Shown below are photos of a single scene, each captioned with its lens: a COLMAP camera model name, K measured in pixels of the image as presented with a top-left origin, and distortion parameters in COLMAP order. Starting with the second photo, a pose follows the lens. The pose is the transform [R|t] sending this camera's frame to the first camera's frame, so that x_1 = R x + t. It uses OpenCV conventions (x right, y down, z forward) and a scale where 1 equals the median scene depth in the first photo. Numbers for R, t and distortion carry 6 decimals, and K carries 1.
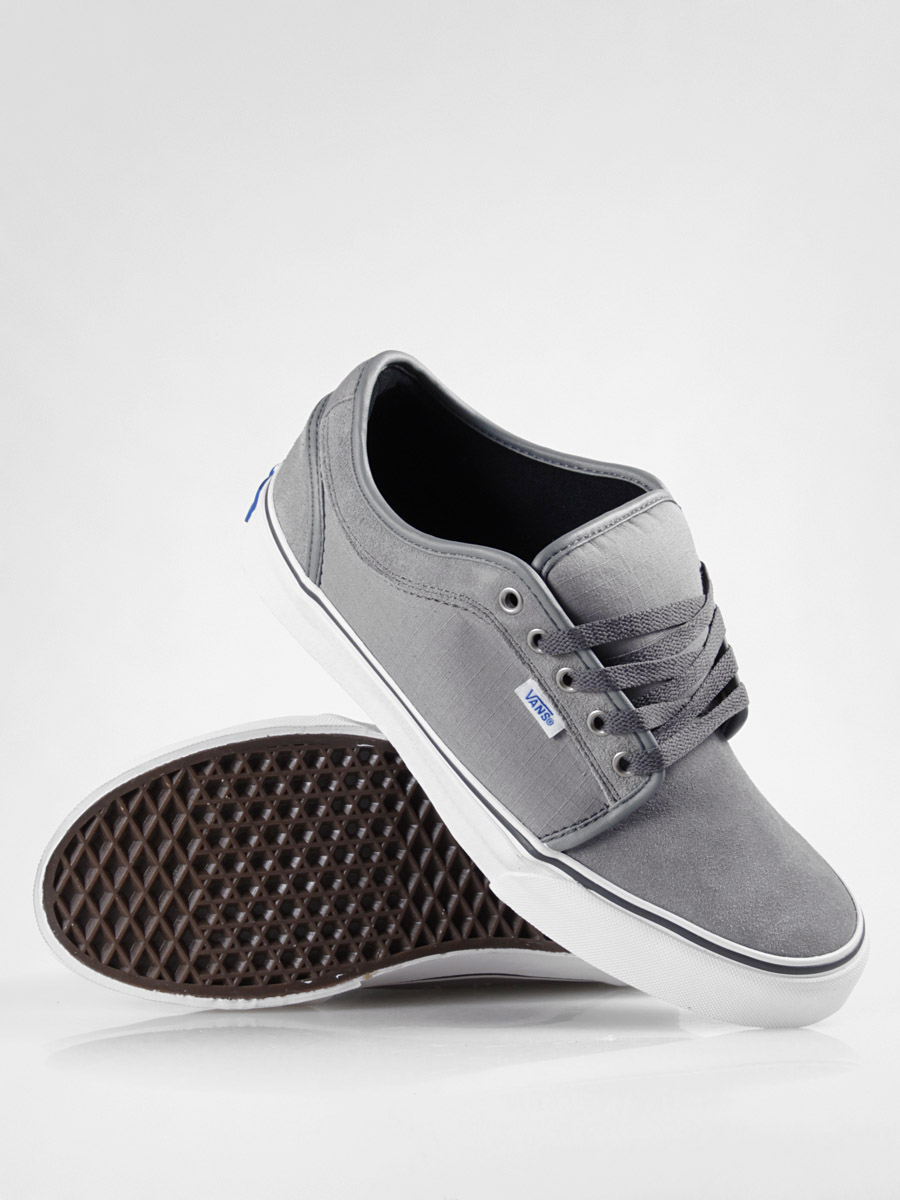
lens RADIAL K [[3252.7, 0, 450.0], [0, 3252.7, 600.0], [0, 0, 1]] dist [0.015116, -1.443408]
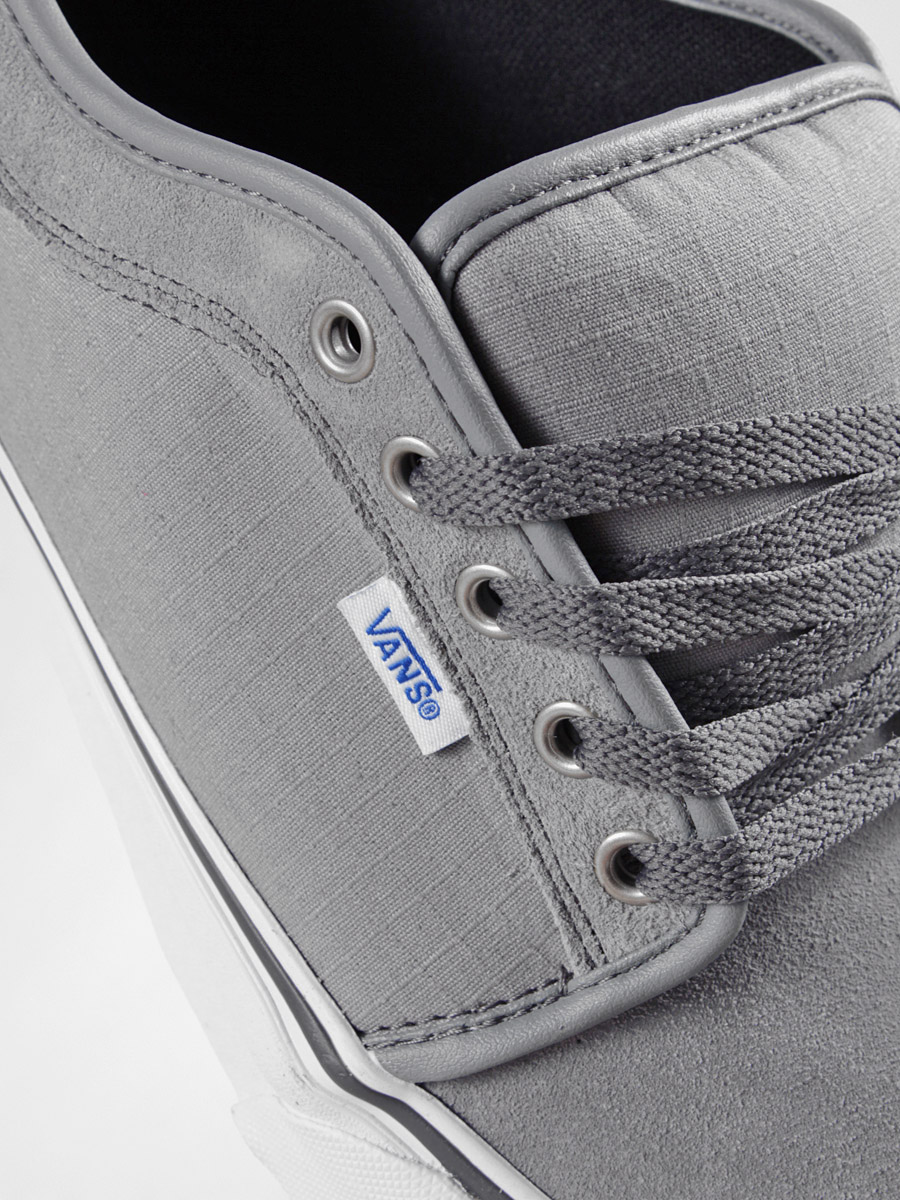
lens RADIAL K [[3252.7, 0, 450.0], [0, 3252.7, 600.0], [0, 0, 1]] dist [0.015116, -1.443408]
pose [[0.988424, 0.132947, -0.073094, 0.055984], [-0.122927, 0.984160, 0.127741, -0.016870], [0.088919, -0.117277, 0.989110, 0.669911]]
